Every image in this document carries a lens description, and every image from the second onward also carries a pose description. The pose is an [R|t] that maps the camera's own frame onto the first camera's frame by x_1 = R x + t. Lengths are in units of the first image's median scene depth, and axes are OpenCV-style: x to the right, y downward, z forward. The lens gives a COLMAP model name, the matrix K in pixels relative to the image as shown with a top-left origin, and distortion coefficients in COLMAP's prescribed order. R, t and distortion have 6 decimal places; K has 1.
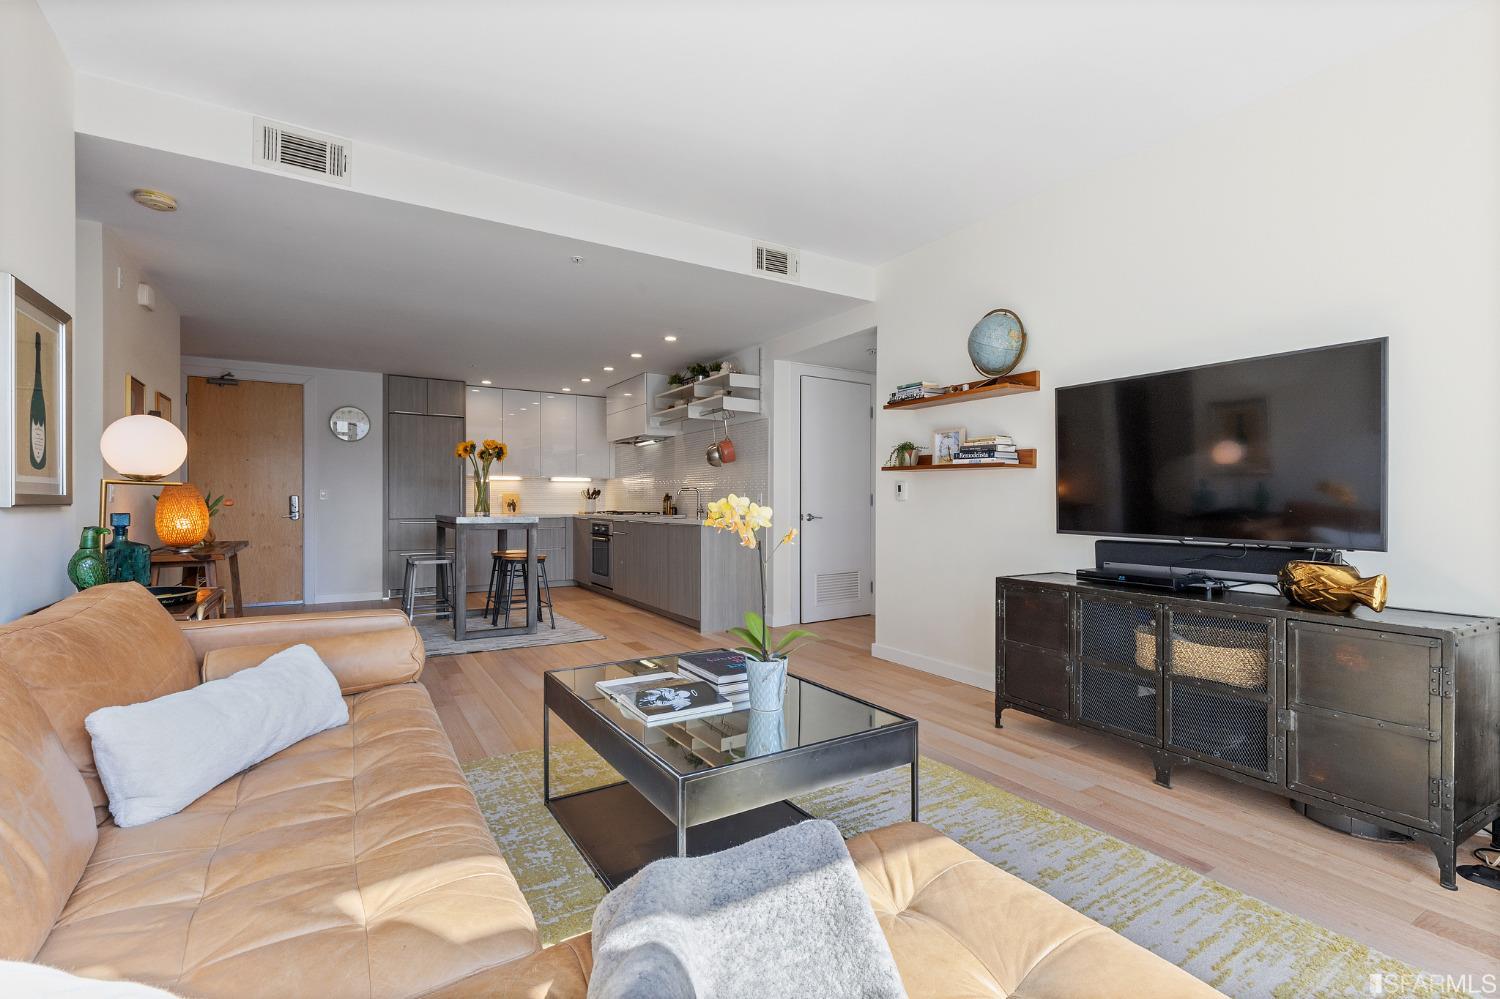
lens RADIAL K [[678.3, 0, 760.5], [0, 678.3, 500.9], [0, 0, 1]] dist [0.004692, 0.000602]
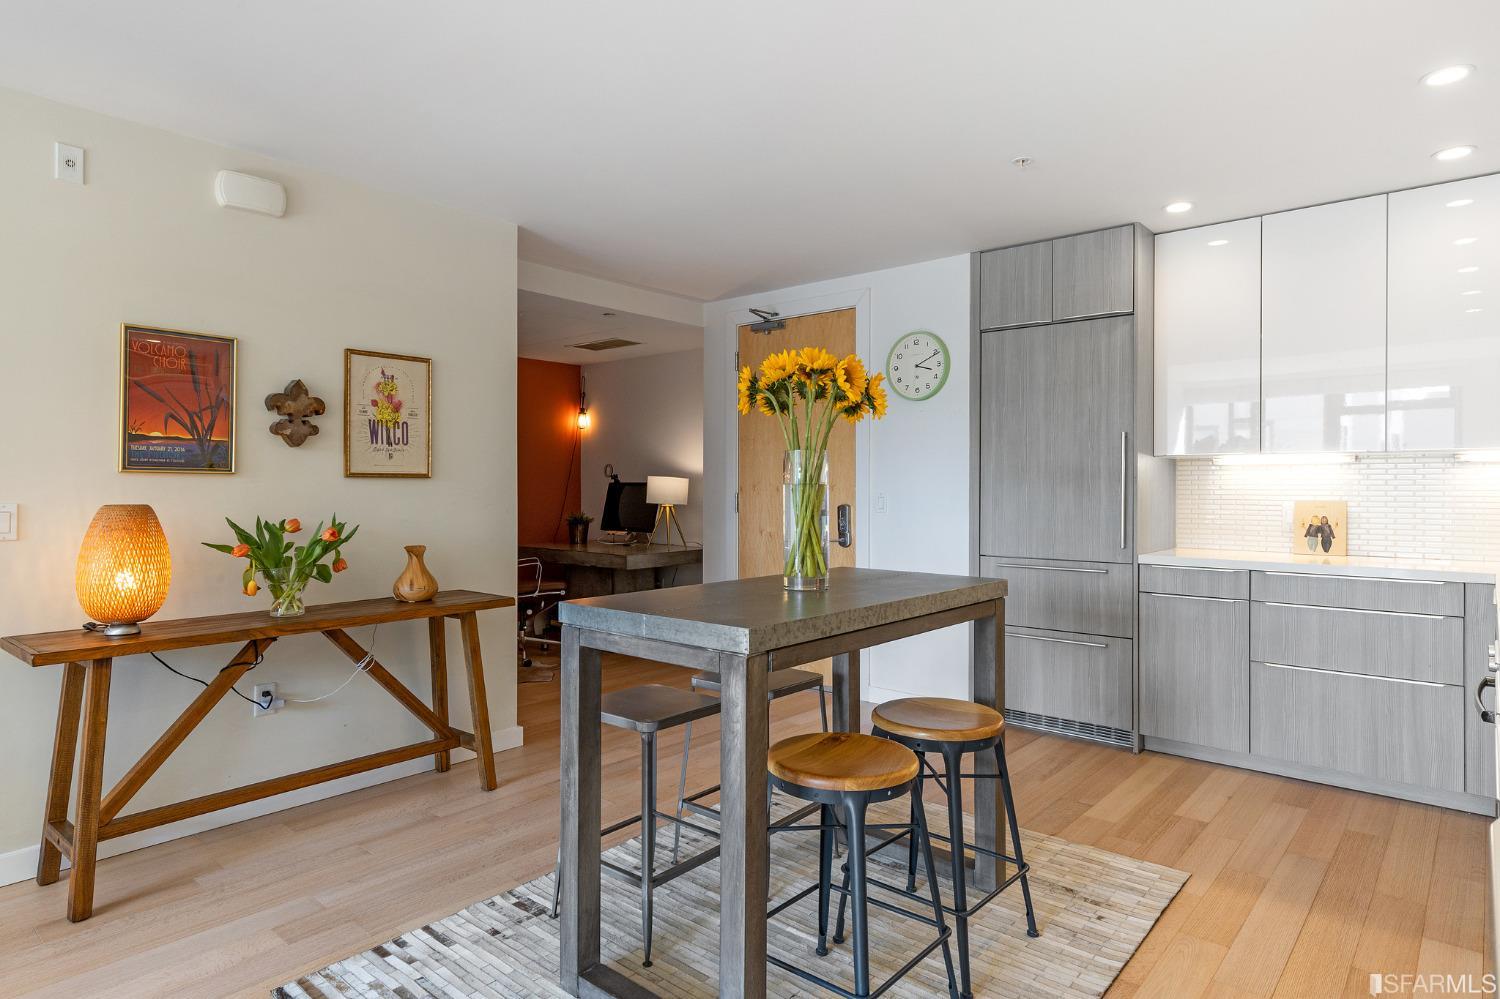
lens RADIAL K [[854.3, 0, 761.8], [0, 854.3, 485.9], [0, 0, 1]] dist [0.009405, 0.001209]
pose [[0.303323, -0.002259, -0.952885, -0.022730], [0.000962, 0.999997, -0.002065, -0.021200], [0.952887, -0.000290, 0.303324, 0.676421]]
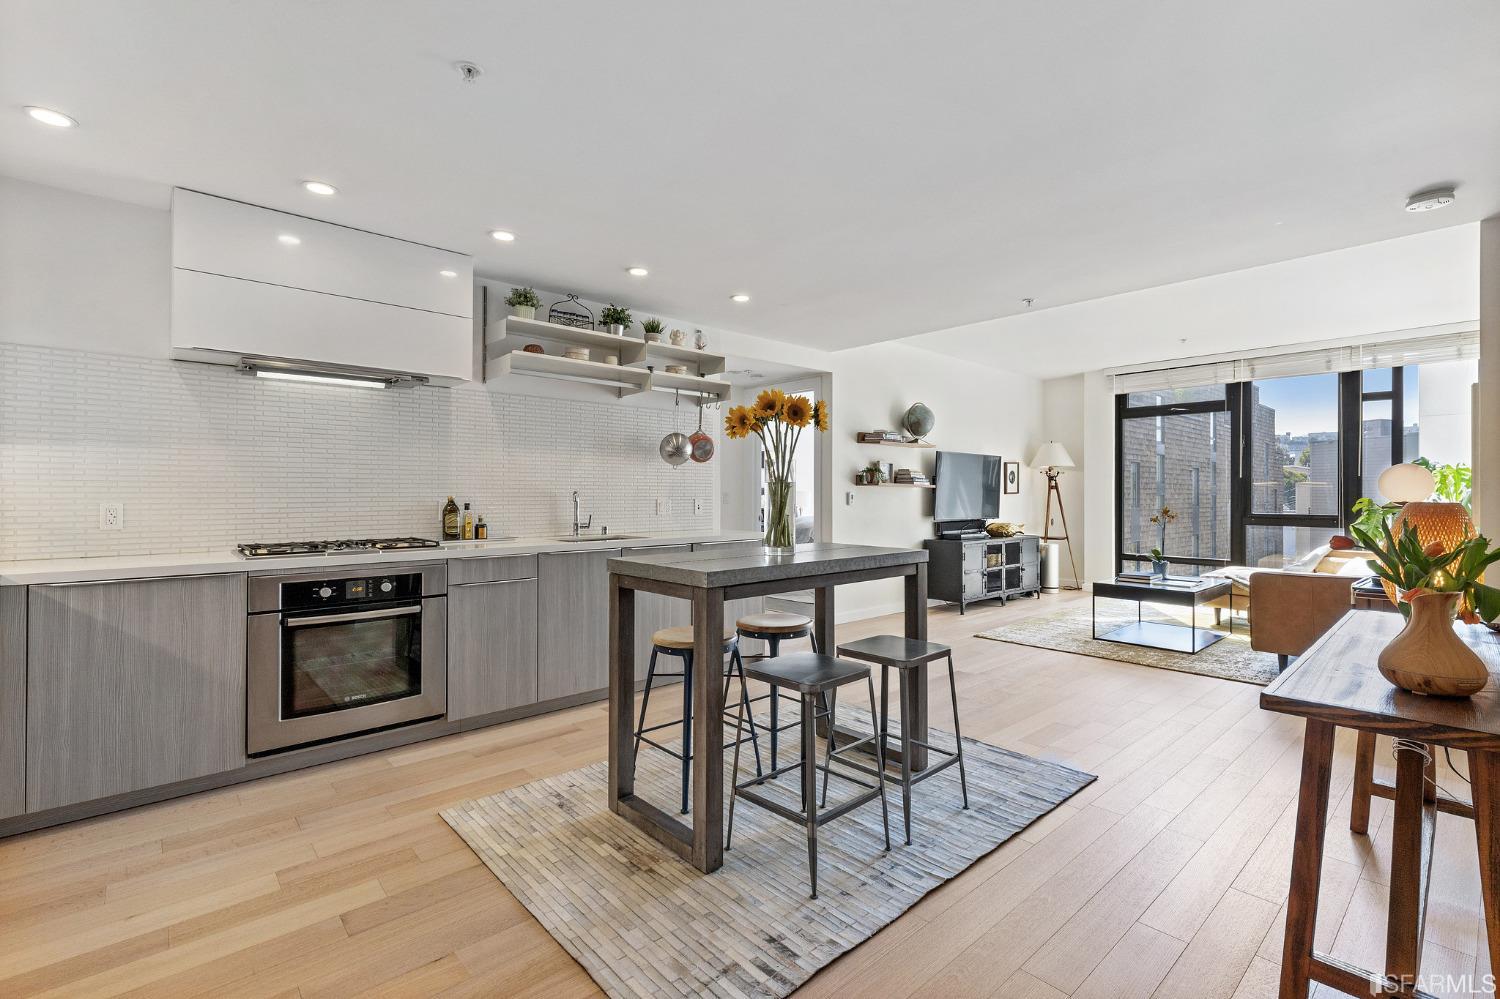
lens RADIAL K [[678.3, 0, 761.2], [0, 678.3, 488.5], [0, 0, 1]] dist [0.004692, 0.000602]
pose [[-0.182977, 0.003311, 0.983112, -0.687929], [-0.004671, 0.999980, -0.004237, -0.017658], [-0.983106, -0.005368, -0.182958, 0.868524]]
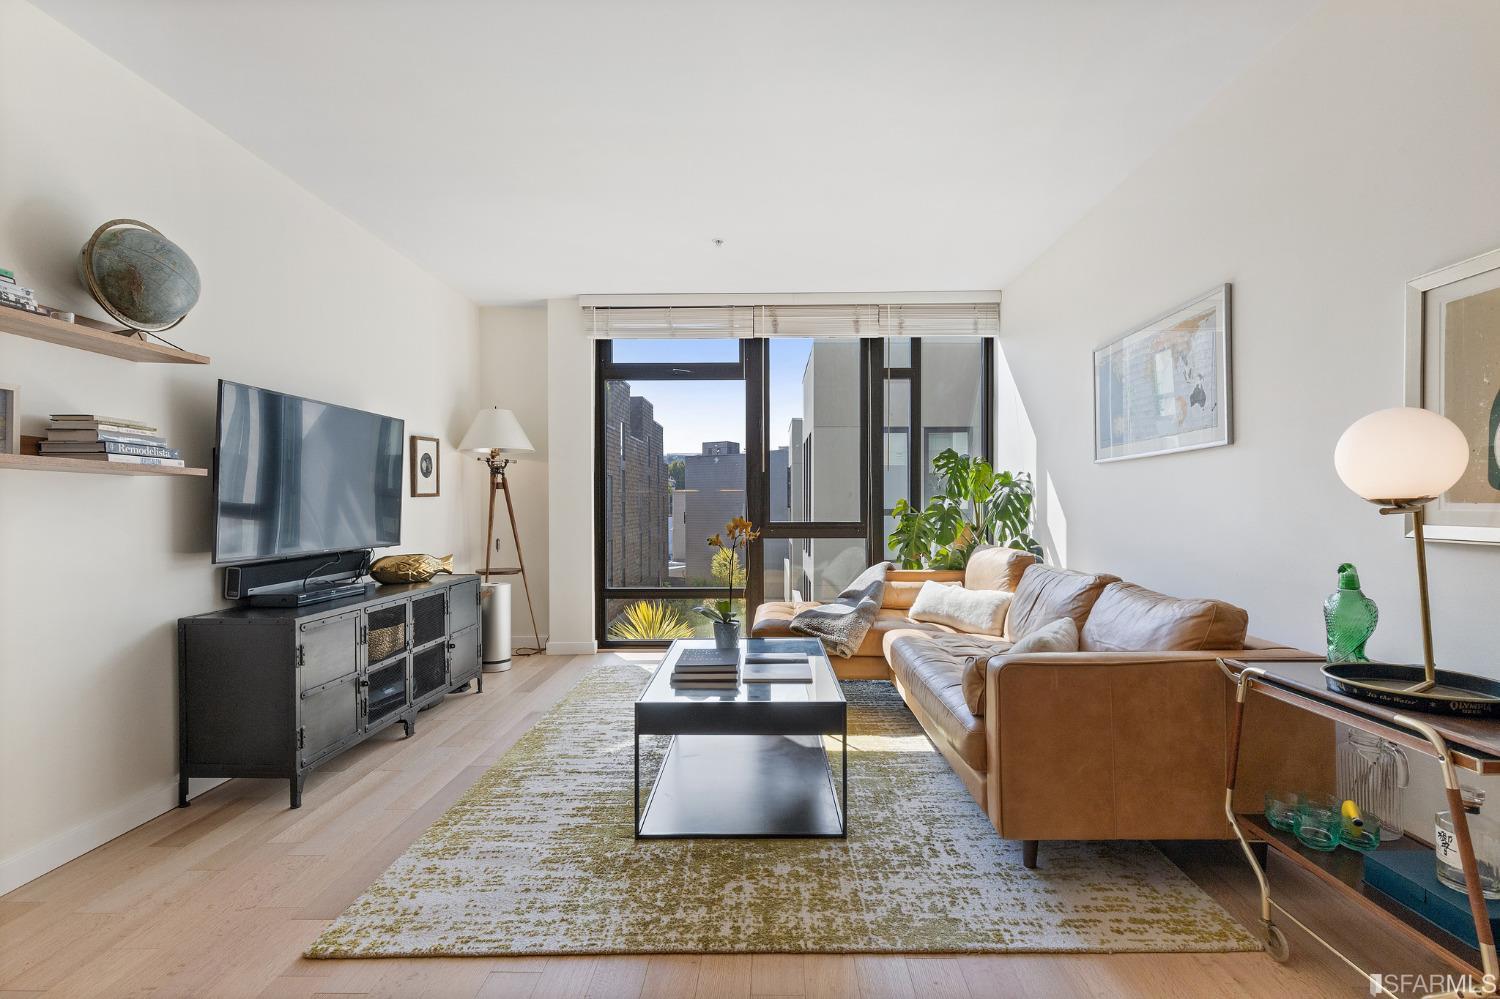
lens RADIAL K [[678.3, 0, 763.7], [0, 678.3, 505.6], [0, 0, 1]] dist [0.004692, 0.000602]
pose [[-0.844242, -0.003329, 0.535952, -0.236404], [0.000412, 0.999976, 0.006860, -0.011314], [-0.535962, 0.006012, -0.844221, 0.603832]]
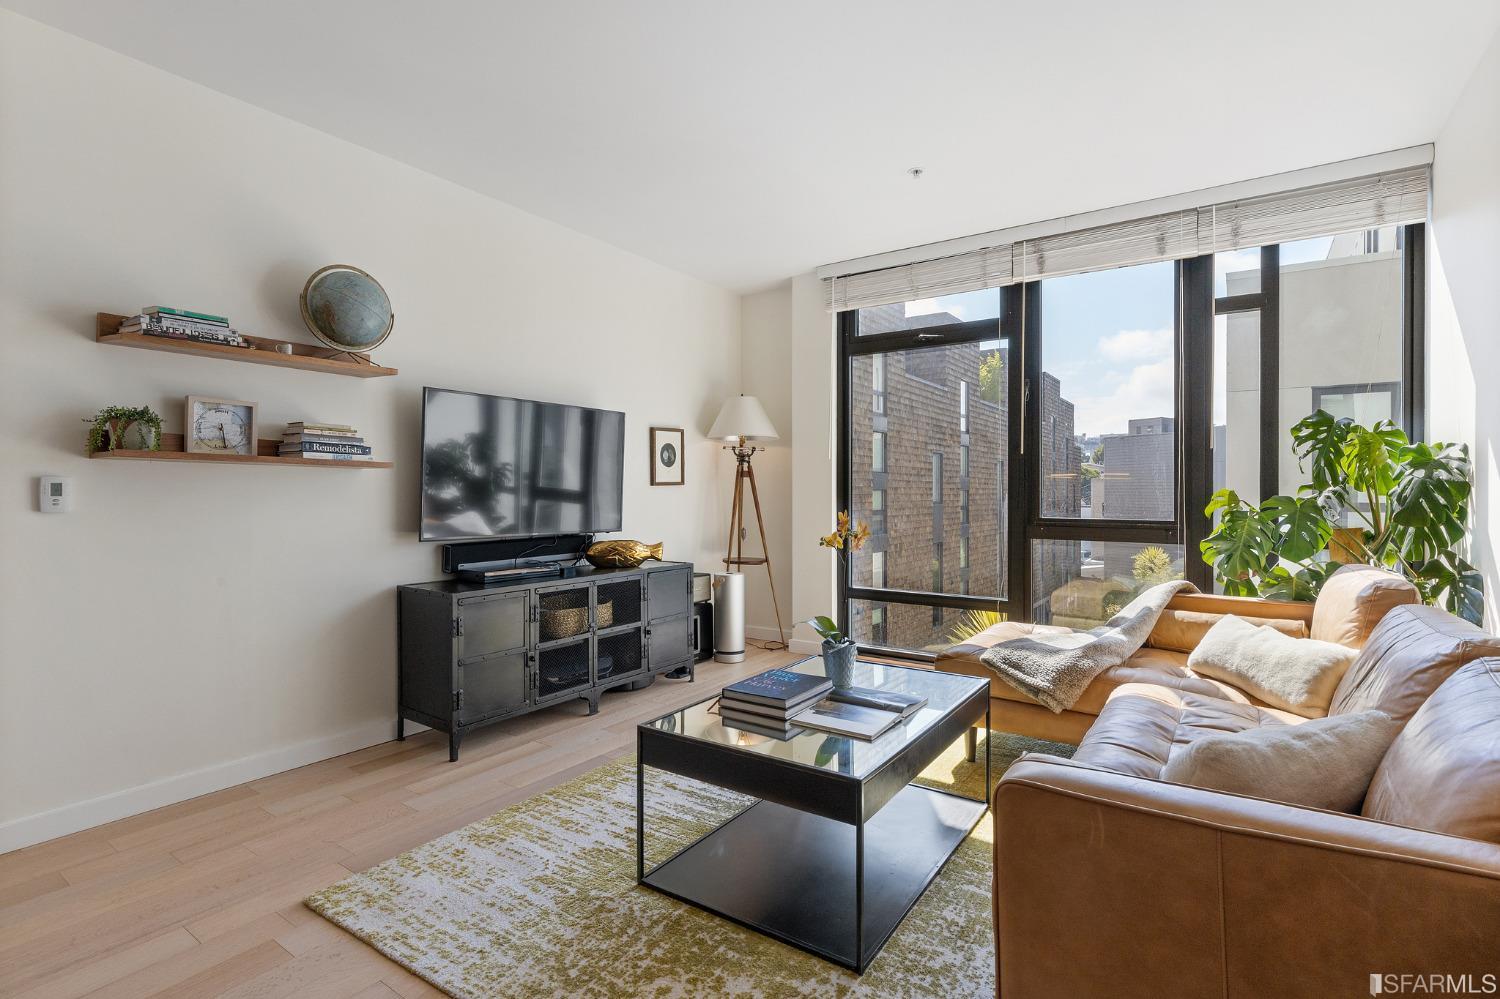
lens RADIAL K [[714.9, 0, 765.6], [0, 714.9, 489.9], [0, 0, 1]] dist [-0.000585, 0.000487]
pose [[-0.412399, -0.003201, 0.910998, -0.297741], [-0.003122, 0.999993, 0.002101, -0.012515], [-0.910998, -0.001978, -0.412406, 0.444410]]
